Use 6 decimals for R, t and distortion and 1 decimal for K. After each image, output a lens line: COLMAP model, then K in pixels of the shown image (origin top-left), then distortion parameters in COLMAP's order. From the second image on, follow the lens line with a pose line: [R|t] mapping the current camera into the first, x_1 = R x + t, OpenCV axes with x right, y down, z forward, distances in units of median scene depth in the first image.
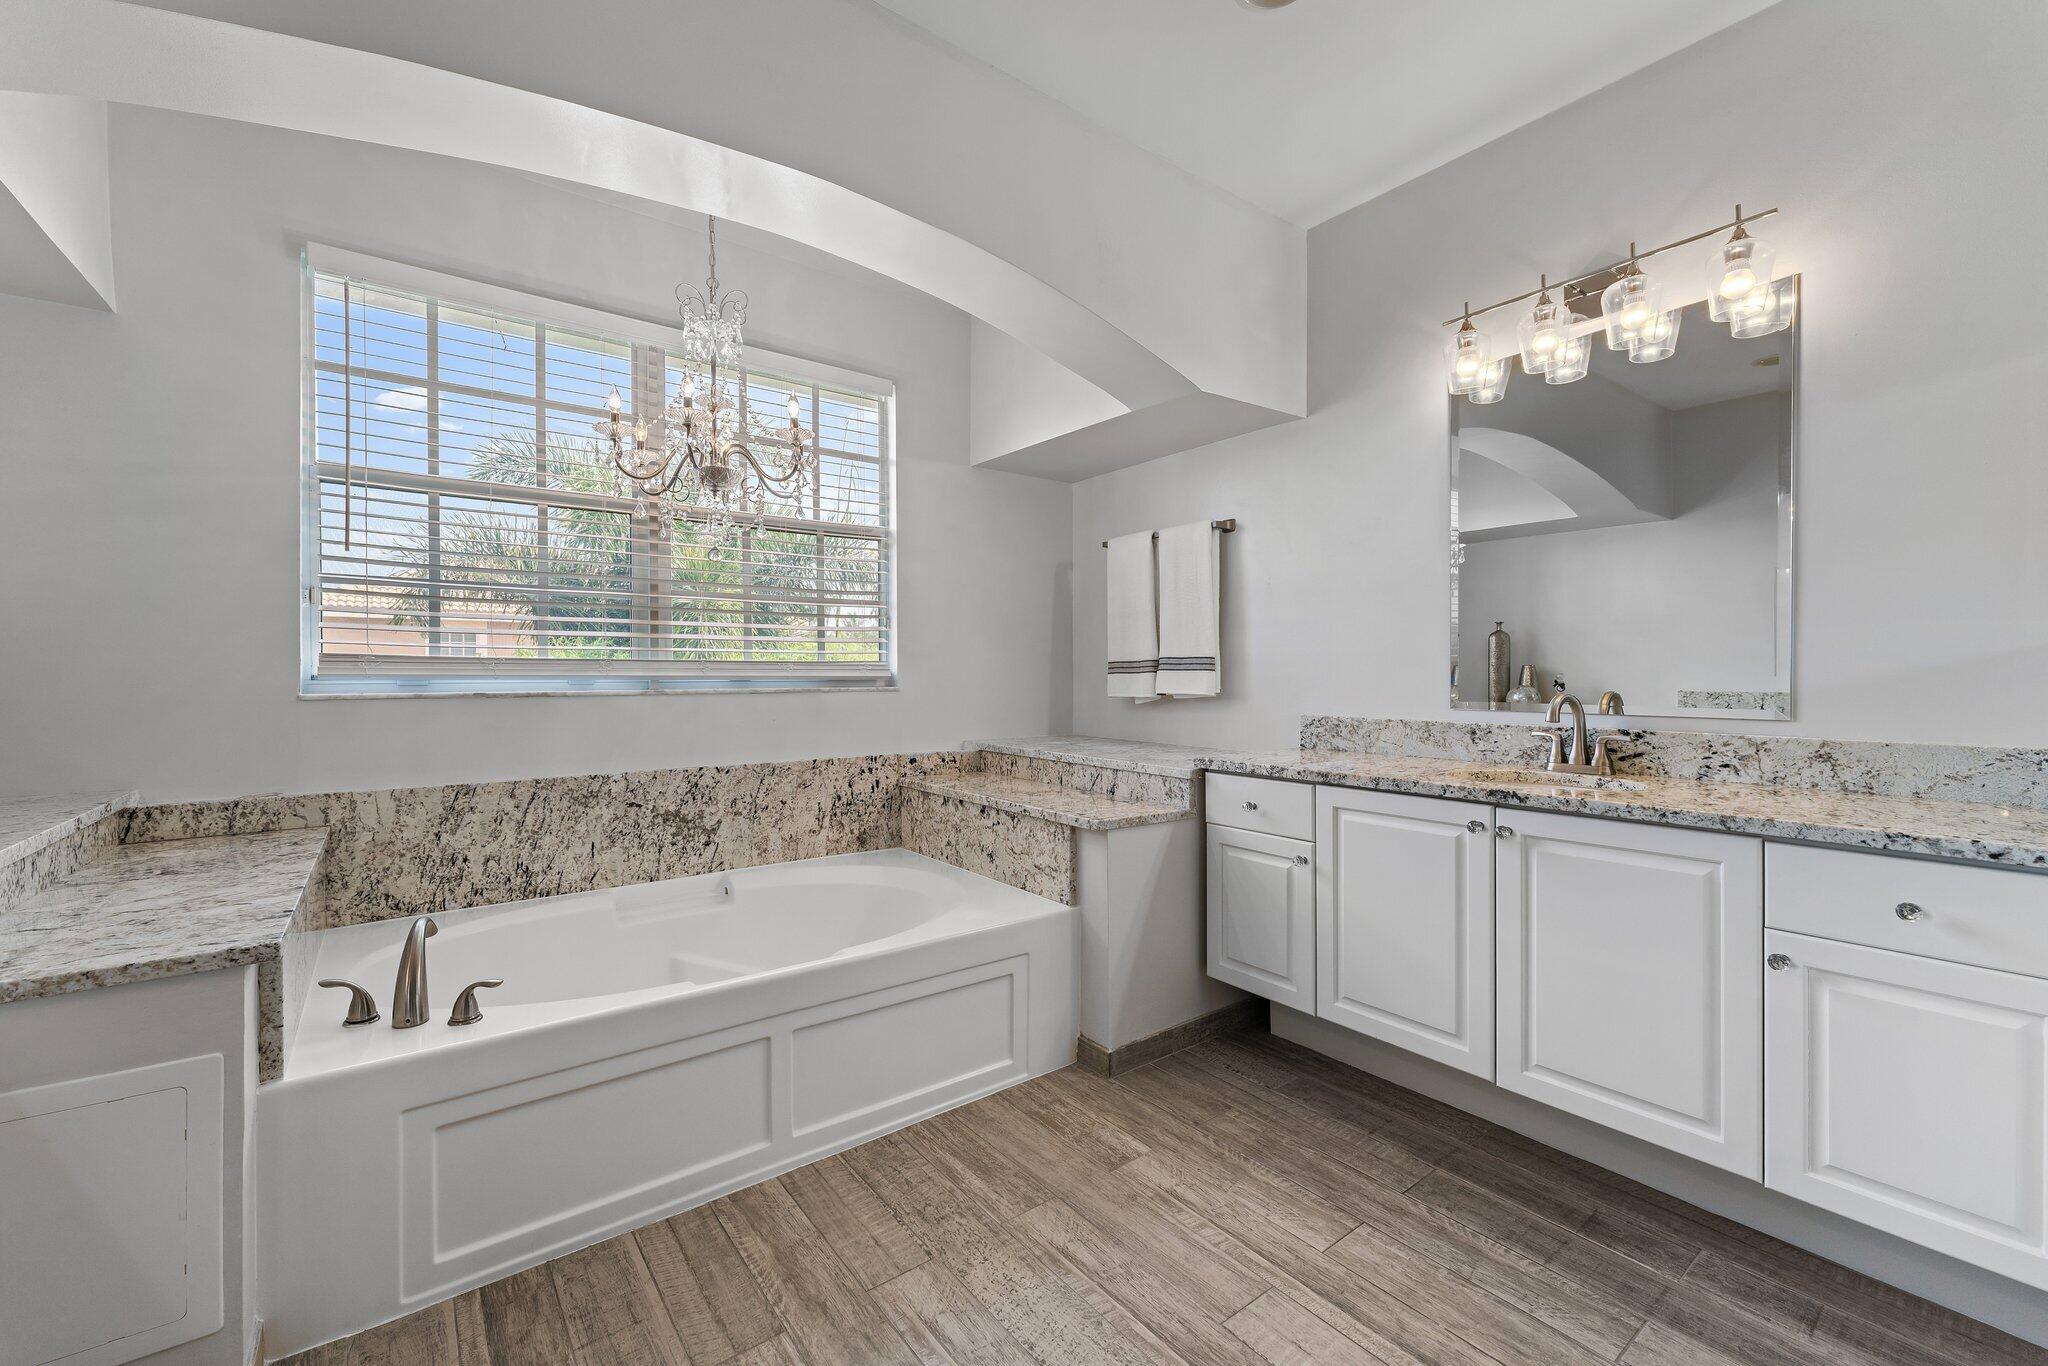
lens RADIAL K [[842.0, 0, 1049.8], [0, 842.0, 675.3], [0, 0, 1]] dist [-0.000639, -0.000485]
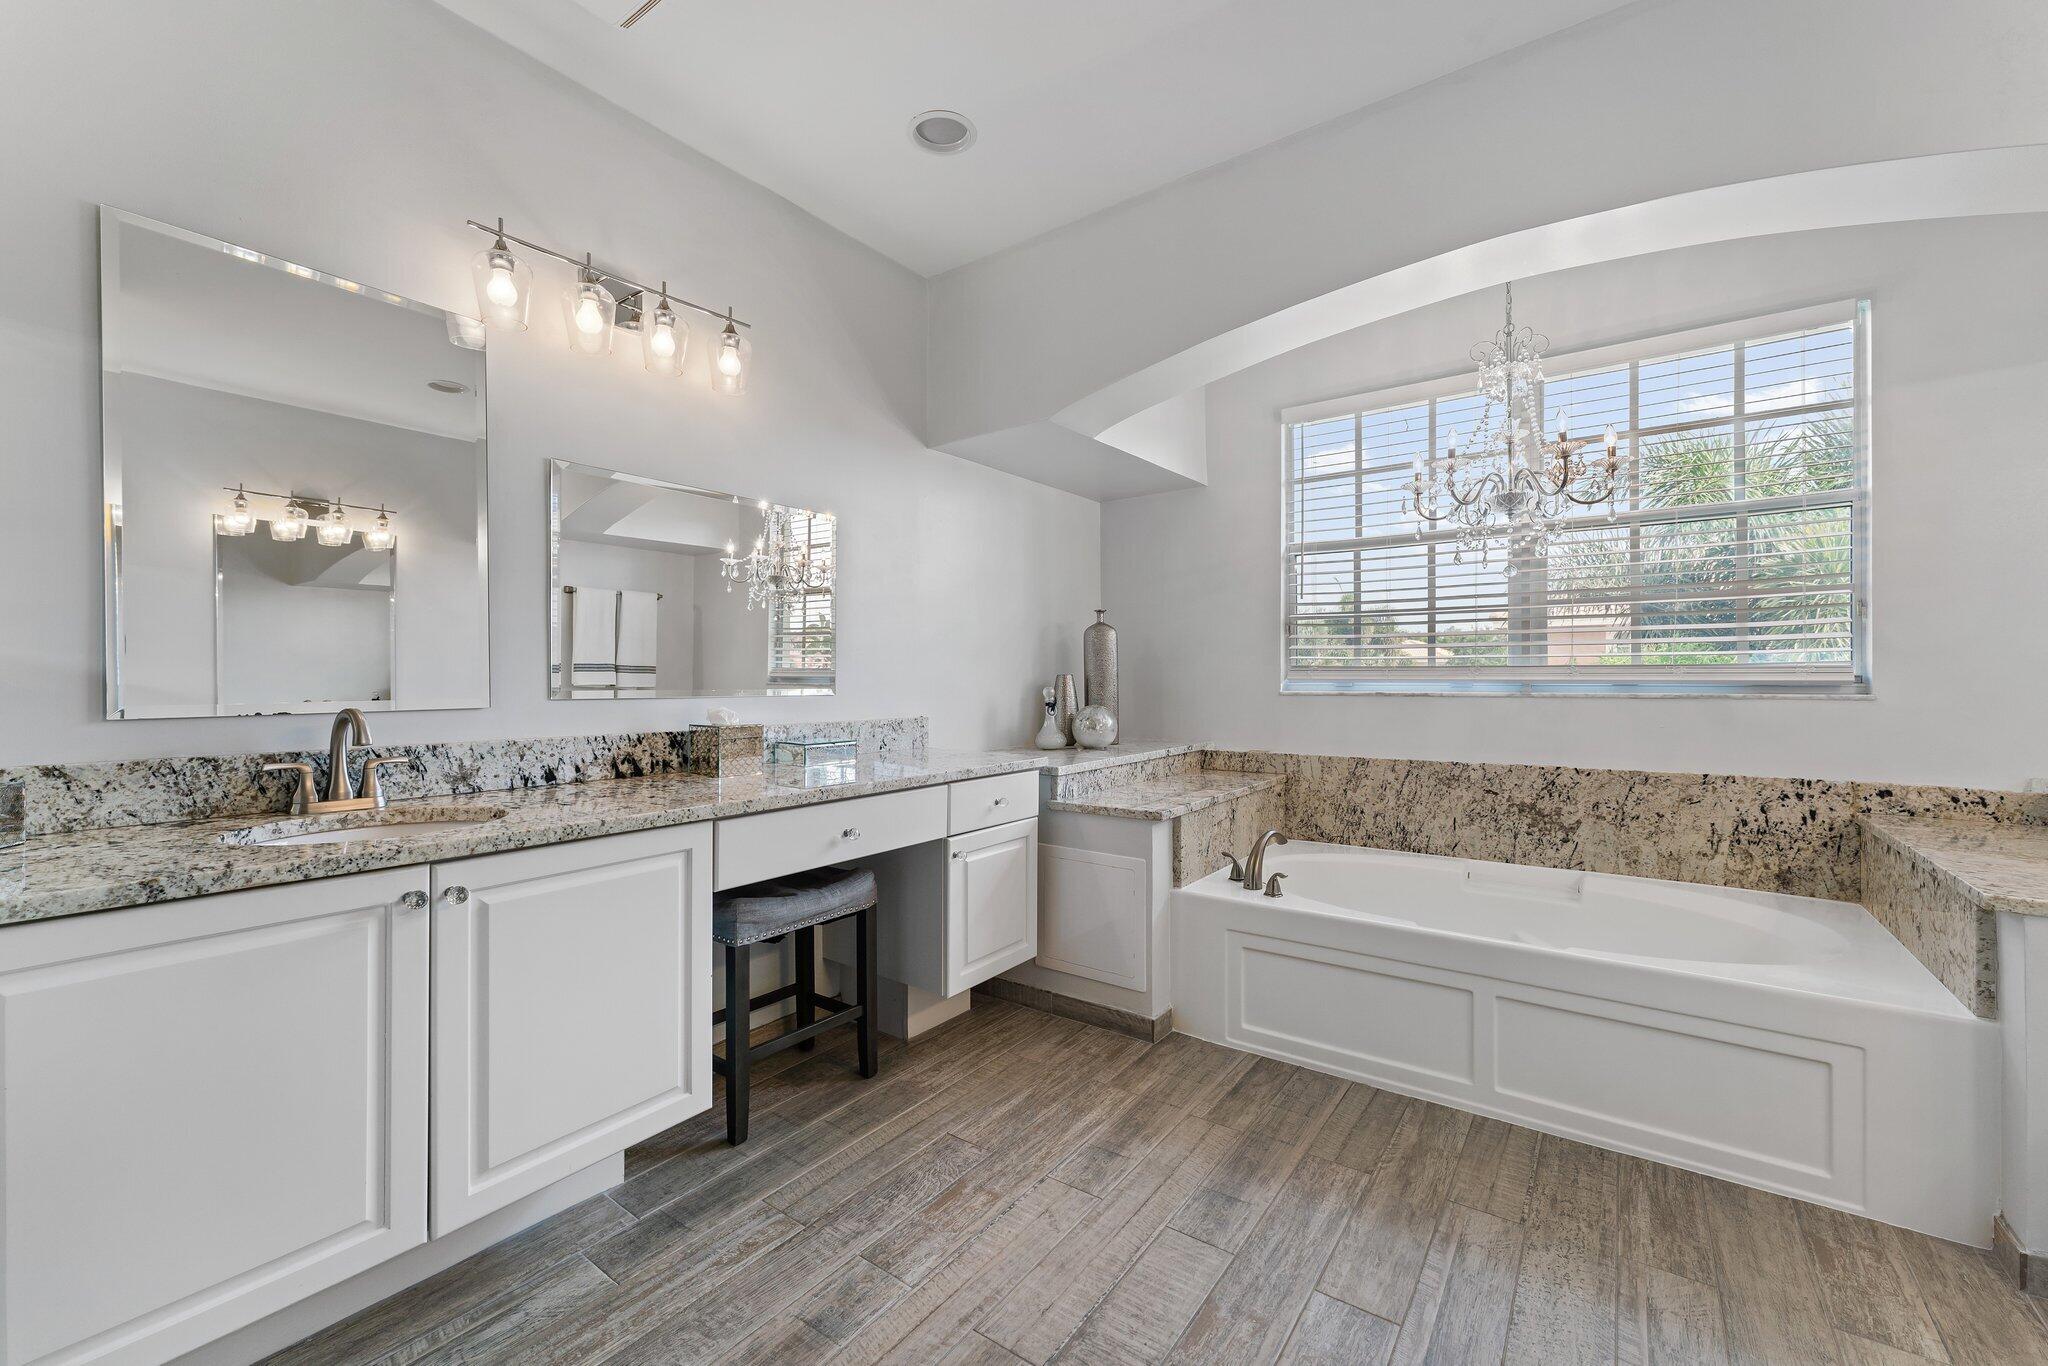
lens RADIAL K [[826.0, 0, 989.1], [0, 826.0, 679.5], [0, 0, 1]] dist [0.000439, -0.000050]
pose [[0.257870, -0.001254, -0.966179, 0.440767], [-0.002749, 0.999994, -0.002031, 0.004324], [0.966176, 0.003180, 0.257865, 0.048025]]
